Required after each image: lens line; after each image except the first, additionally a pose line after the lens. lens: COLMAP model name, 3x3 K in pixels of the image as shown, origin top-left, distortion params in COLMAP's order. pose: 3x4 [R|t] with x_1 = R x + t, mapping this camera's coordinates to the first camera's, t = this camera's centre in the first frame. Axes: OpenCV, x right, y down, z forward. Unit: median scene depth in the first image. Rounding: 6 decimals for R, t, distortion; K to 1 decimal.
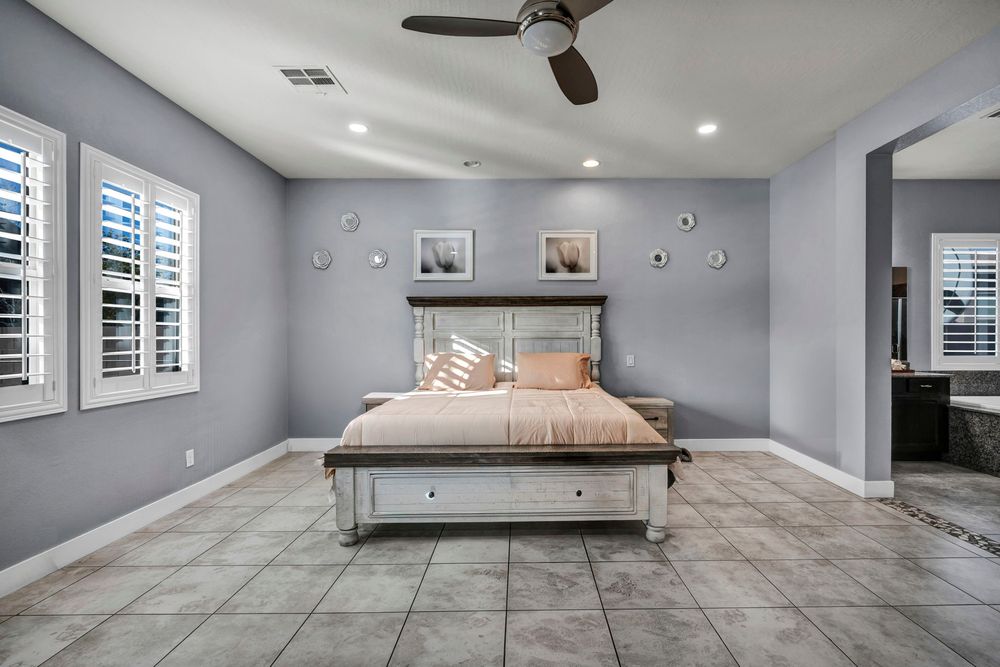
lens RADIAL K [[449.7, 0, 500.3], [0, 449.7, 335.2], [0, 0, 1]] dist [-0.005290, -0.000442]
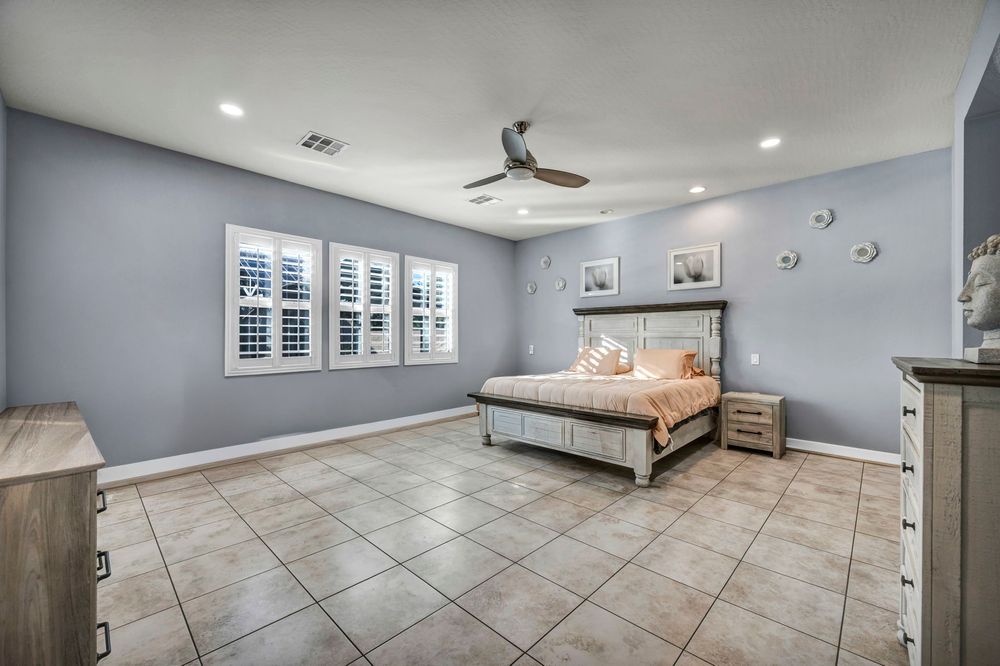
lens RADIAL K [[402.3, 0, 499.8], [0, 402.3, 332.4], [0, 0, 1]] dist [-0.013520, 0.000005]
pose [[0.711388, -0.001744, -0.702797, 0.540225], [-0.002708, 0.999983, -0.005222, -0.000727], [0.702794, 0.005617, 0.711371, -0.104279]]
